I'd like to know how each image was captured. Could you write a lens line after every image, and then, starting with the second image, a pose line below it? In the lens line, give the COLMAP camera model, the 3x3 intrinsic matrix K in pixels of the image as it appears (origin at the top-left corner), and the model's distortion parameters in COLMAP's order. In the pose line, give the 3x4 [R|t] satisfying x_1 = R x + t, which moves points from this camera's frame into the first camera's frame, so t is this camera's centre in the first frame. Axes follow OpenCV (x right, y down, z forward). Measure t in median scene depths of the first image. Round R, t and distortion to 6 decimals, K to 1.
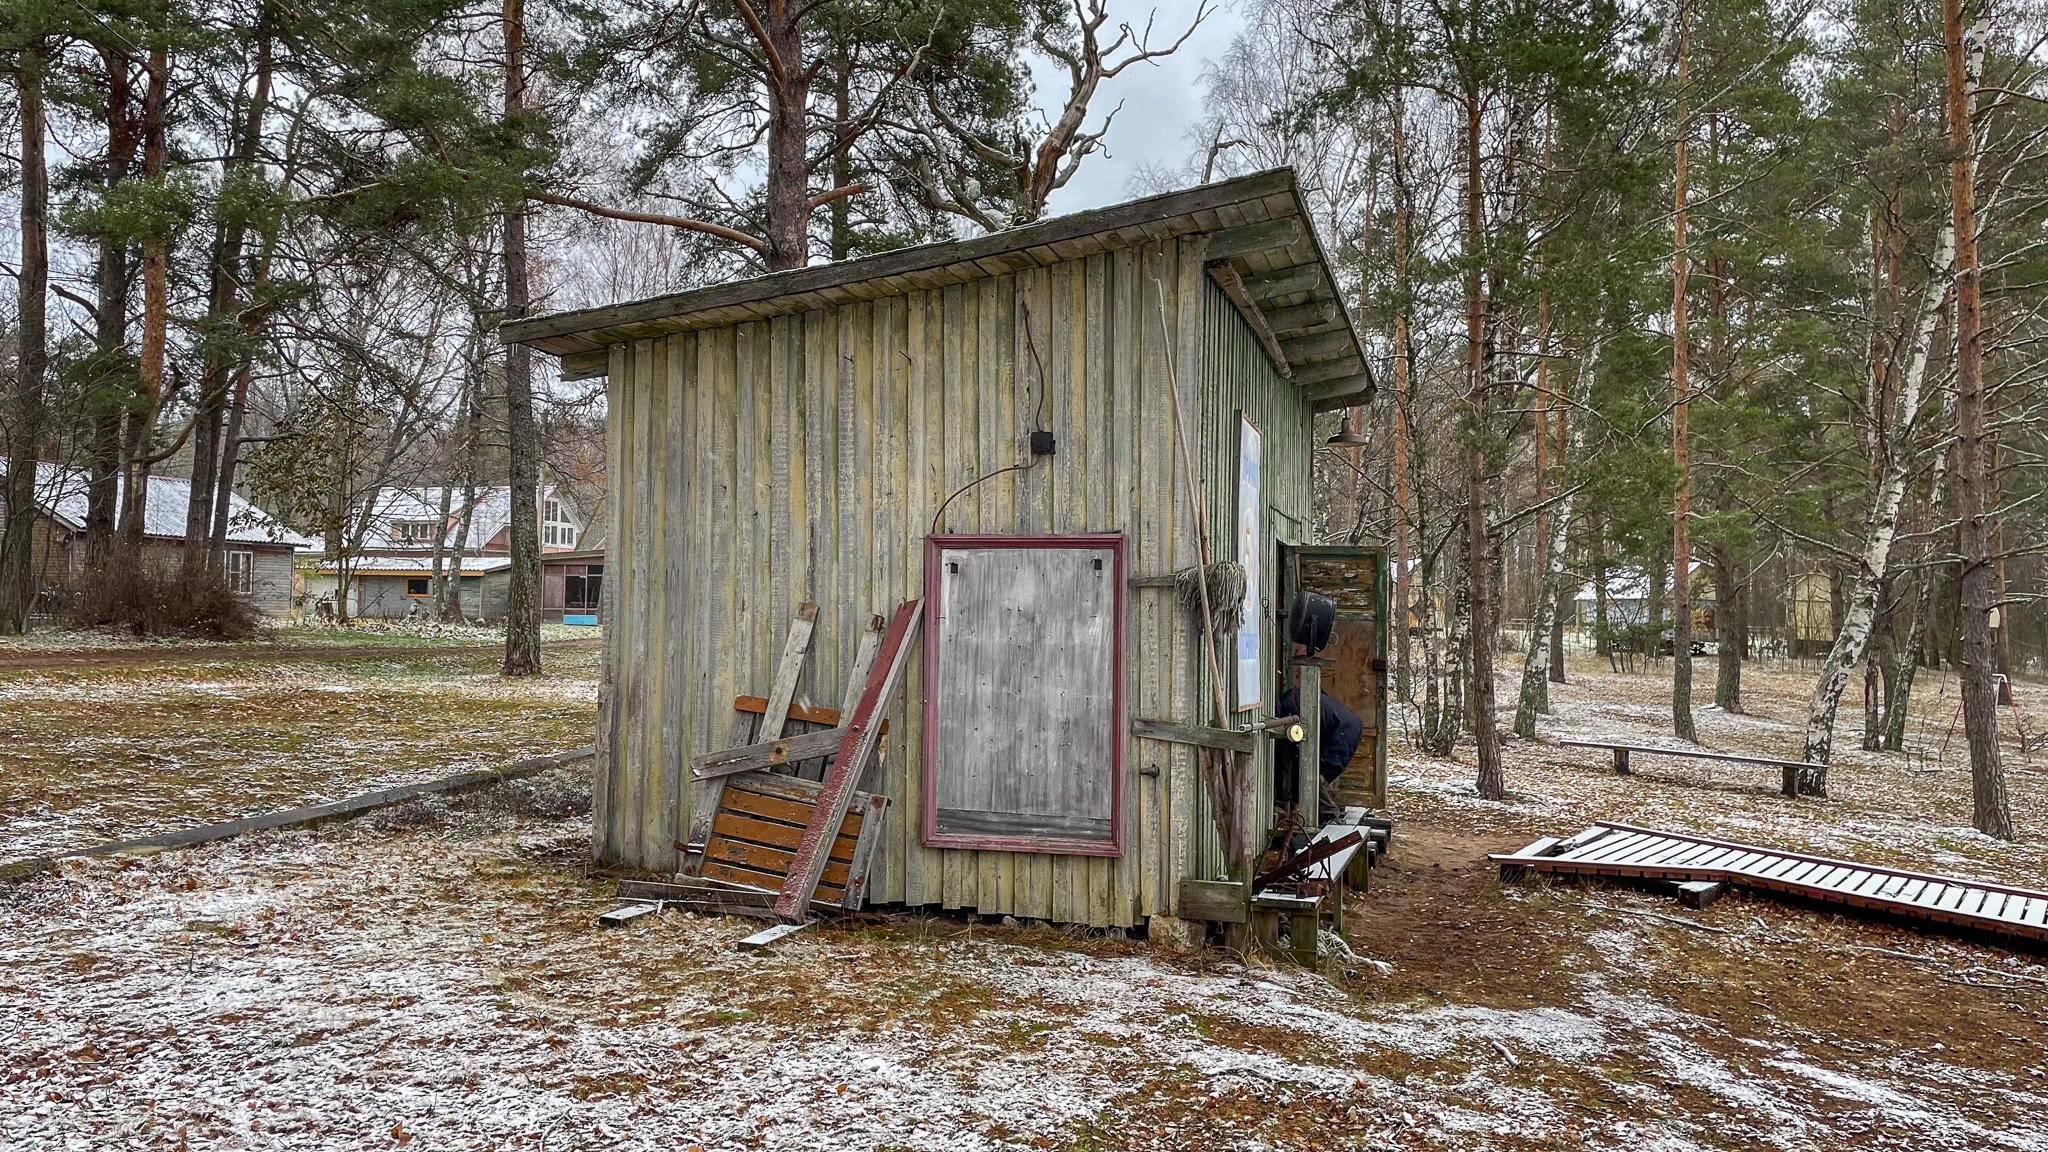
lens RADIAL K [[1541.1, 0, 1034.4], [0, 1541.1, 562.2], [0, 0, 1]] dist [0.088813, -0.105857]
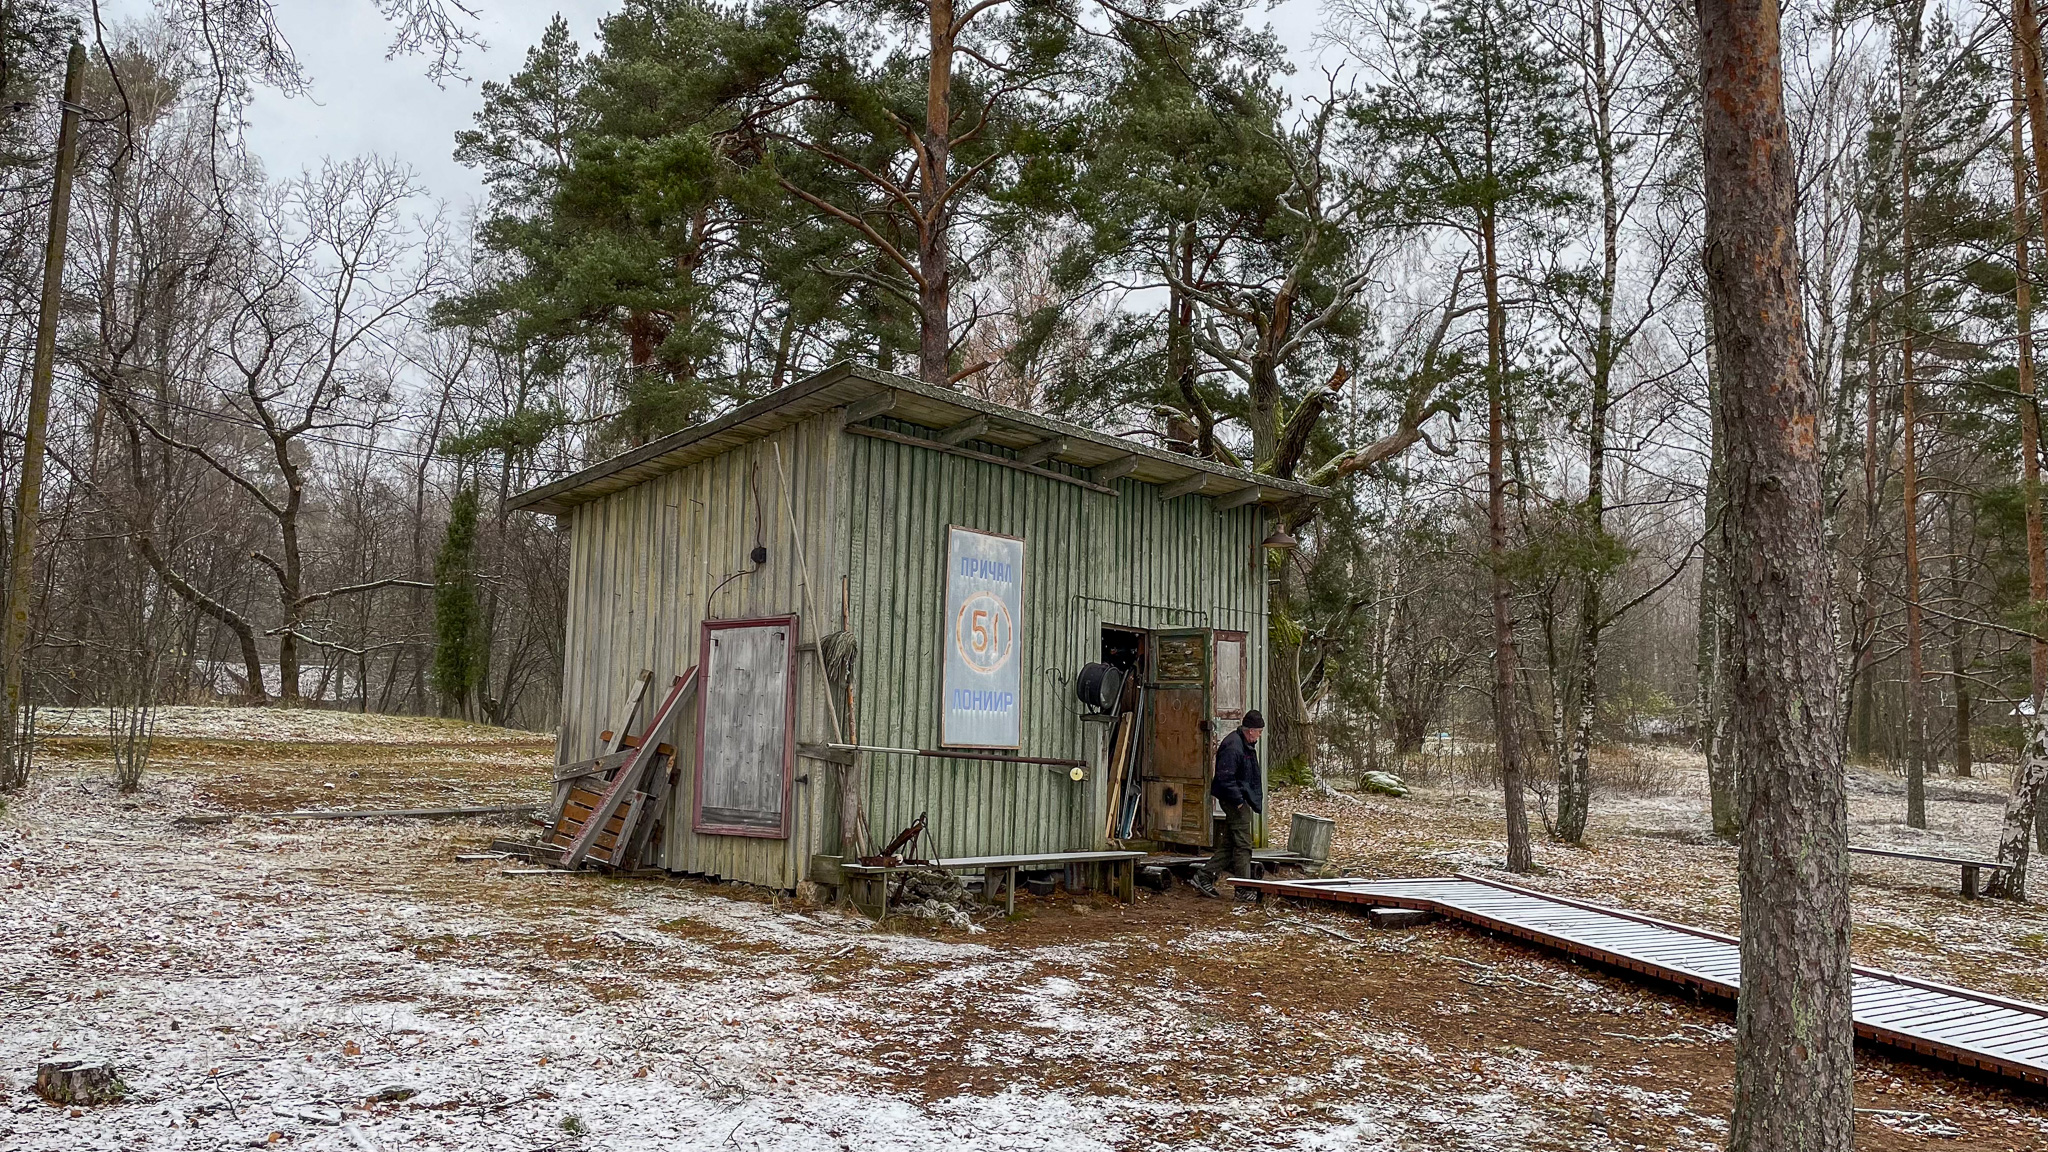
lens RADIAL K [[1541.1, 0, 1025.5], [0, 1541.1, 579.2], [0, 0, 1]] dist [0.088813, -0.105857]
pose [[0.903302, -0.042685, -0.426877, 0.859876], [0.010345, 0.996916, -0.077794, 0.062309], [0.428881, 0.065855, 0.900957, -0.212125]]
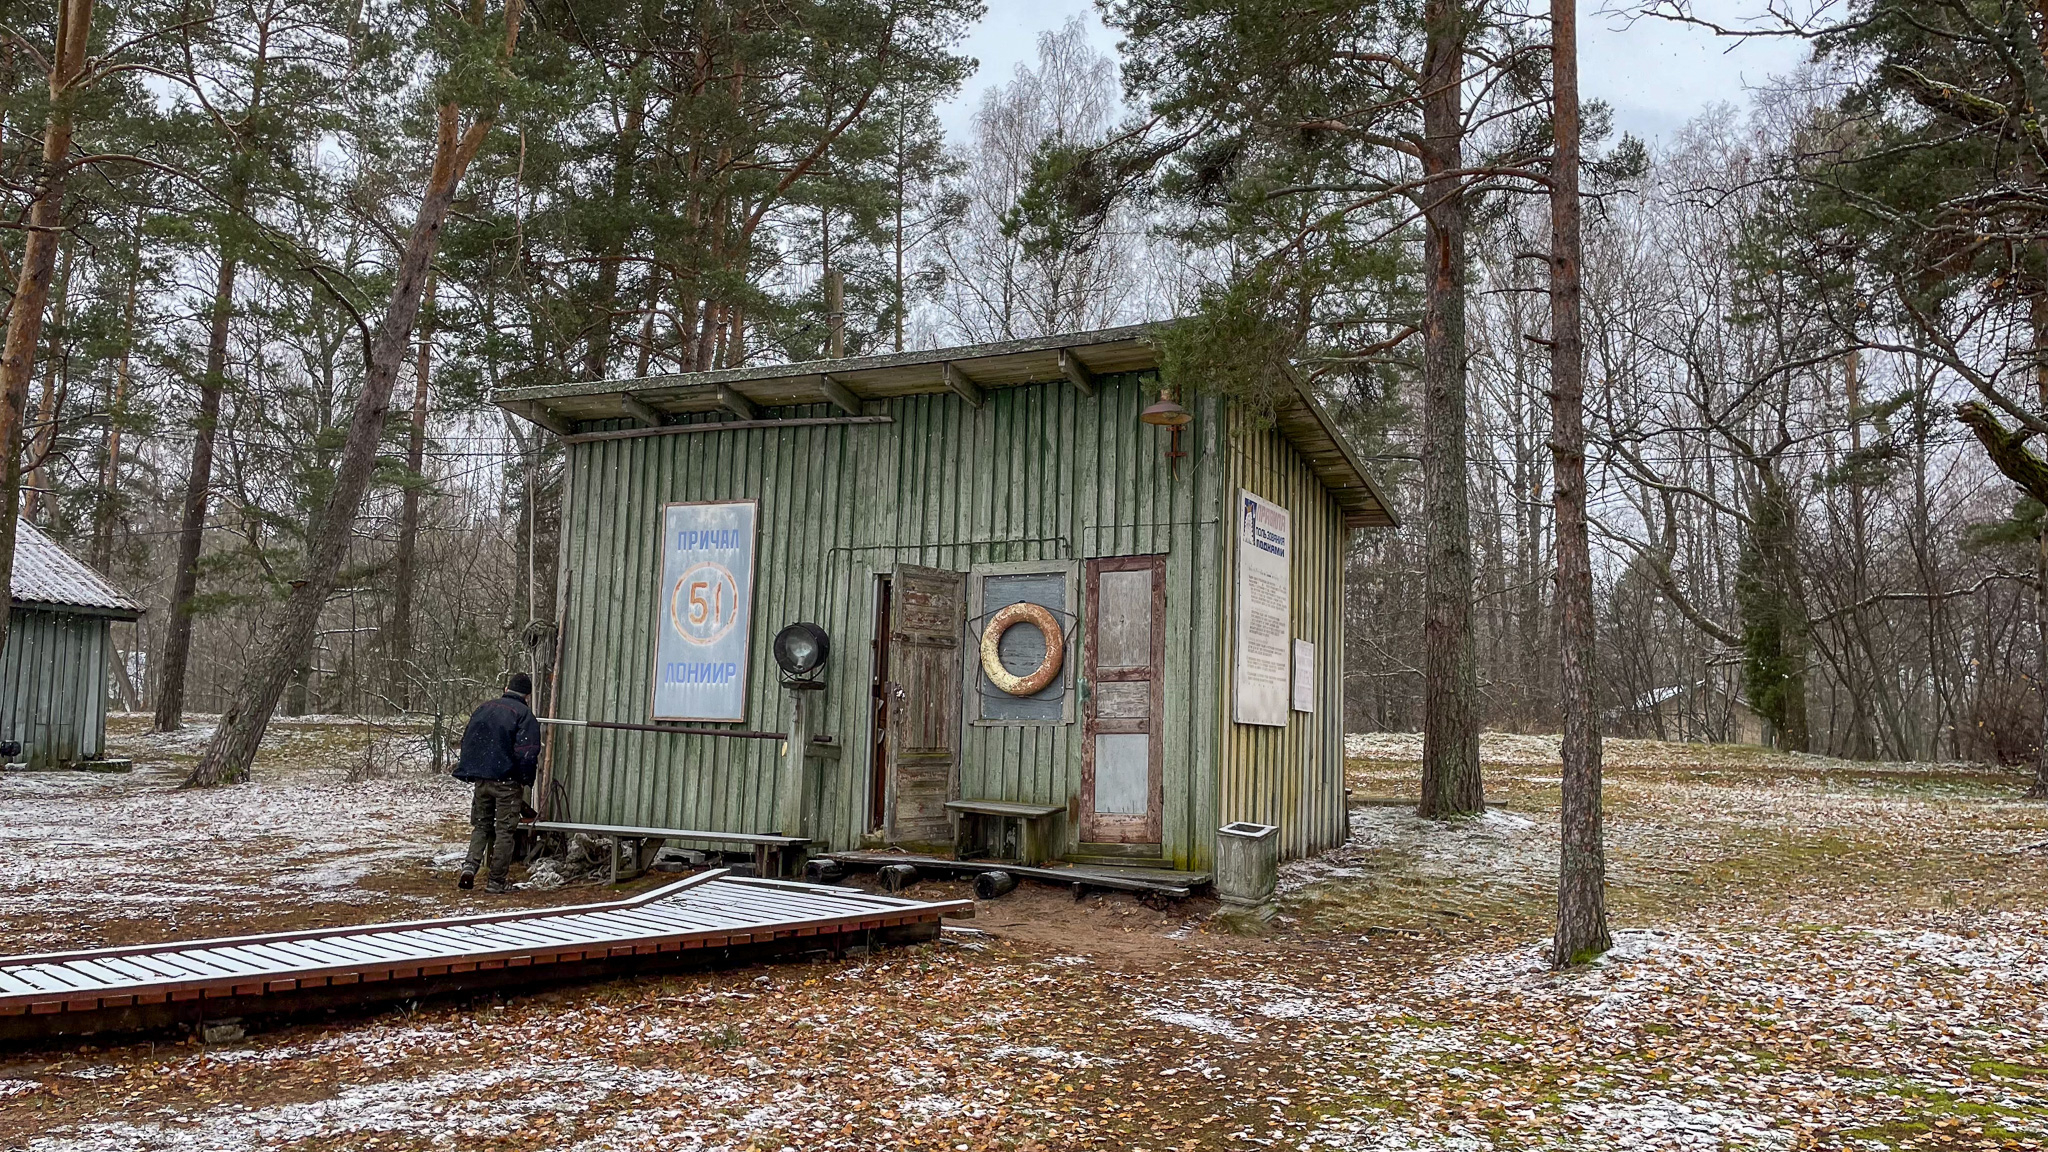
lens RADIAL K [[1541.1, 0, 1028.5], [0, 1541.1, 586.0], [0, 0, 1]] dist [0.088813, -0.105857]
pose [[-0.191881, -0.128012, -0.973034, 1.582296], [0.008744, 0.991194, -0.132125, 0.181327], [0.981379, -0.033861, -0.189072, 1.766904]]
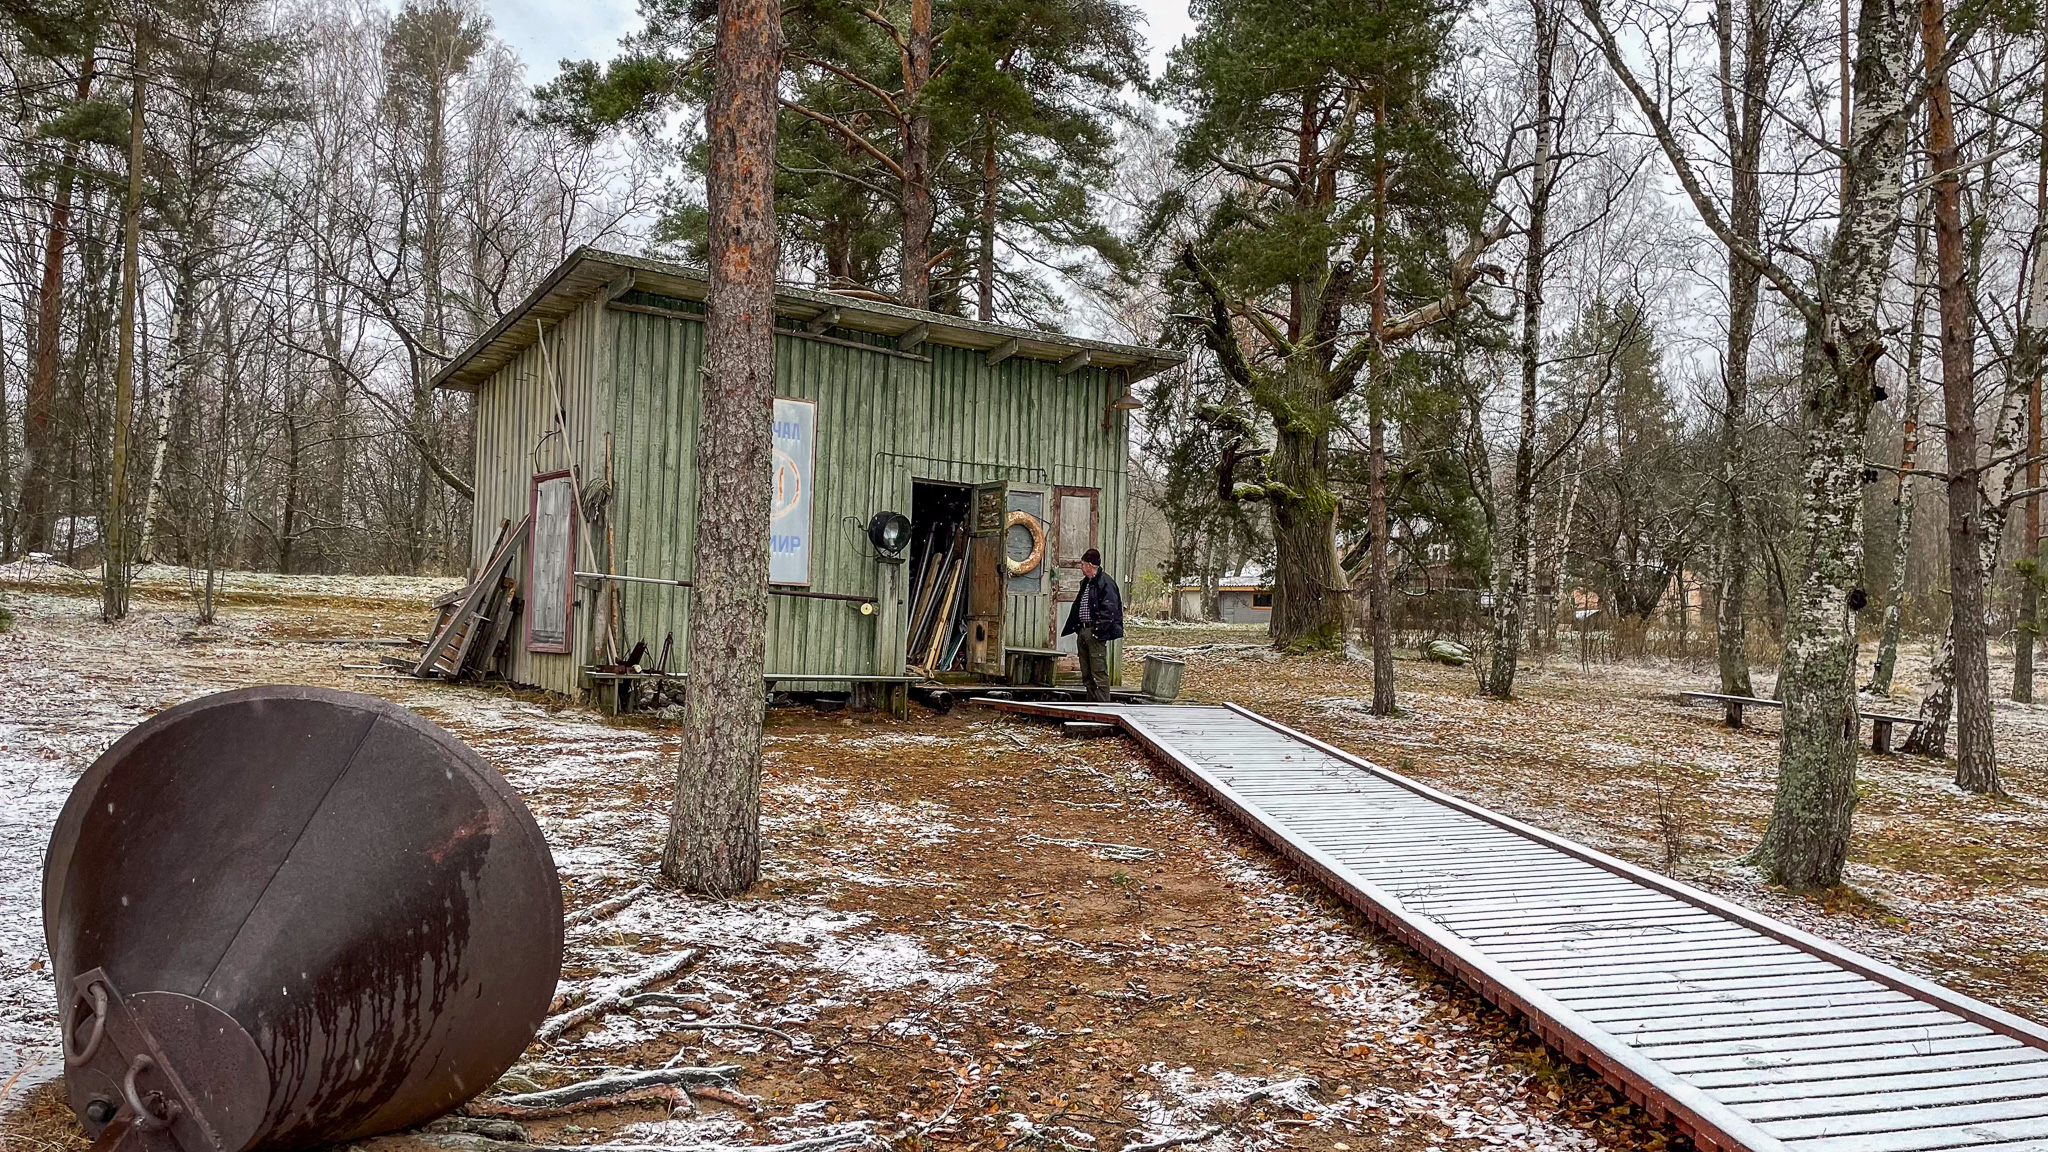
lens RADIAL K [[1541.1, 0, 1044.5], [0, 1541.1, 585.3], [0, 0, 1]] dist [0.088813, -0.105857]
pose [[0.781598, -0.014134, -0.623622, 1.514593], [0.007869, 0.999887, -0.012800, 0.137162], [0.623733, 0.005098, 0.781621, -0.022818]]
